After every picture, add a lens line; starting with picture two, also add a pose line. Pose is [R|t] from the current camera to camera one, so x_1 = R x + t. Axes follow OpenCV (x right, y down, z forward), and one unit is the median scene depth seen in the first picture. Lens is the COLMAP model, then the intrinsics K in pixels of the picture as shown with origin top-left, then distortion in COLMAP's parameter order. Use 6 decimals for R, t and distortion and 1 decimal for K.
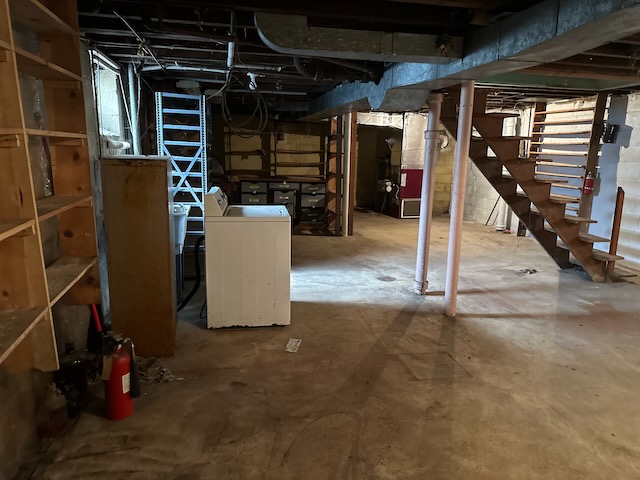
lens RADIAL K [[446.7, 0, 323.0], [0, 446.7, 238.6], [0, 0, 1]] dist [0.064347, -0.077111]
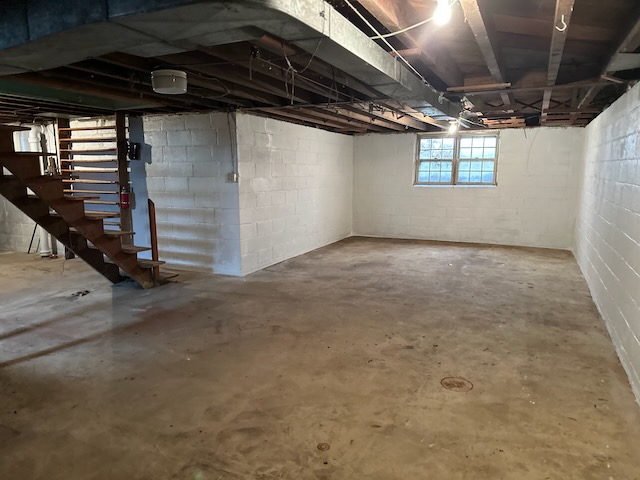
lens RADIAL K [[446.7, 0, 319.7], [0, 446.7, 238.4], [0, 0, 1]] dist [0.064347, -0.077111]
pose [[0.620255, -0.139023, 0.771982, 0.058082], [0.172691, 0.984224, 0.038495, 0.009676], [-0.765155, 0.109438, 0.634477, 0.000185]]
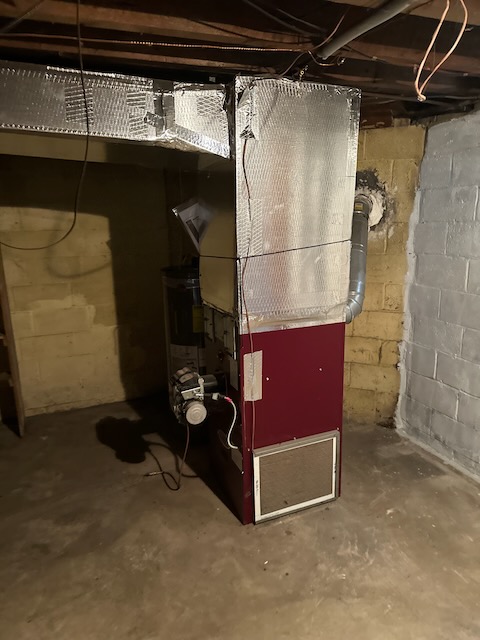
lens RADIAL K [[446.7, 0, 242.0], [0, 446.7, 326.1], [0, 0, 1]] dist [0.064347, -0.077111]
pose [[0.985587, -0.079000, 0.149590, 0.135395], [0.073415, 0.996395, 0.042508, -0.162459], [-0.152409, -0.030913, 0.987834, 0.738779]]
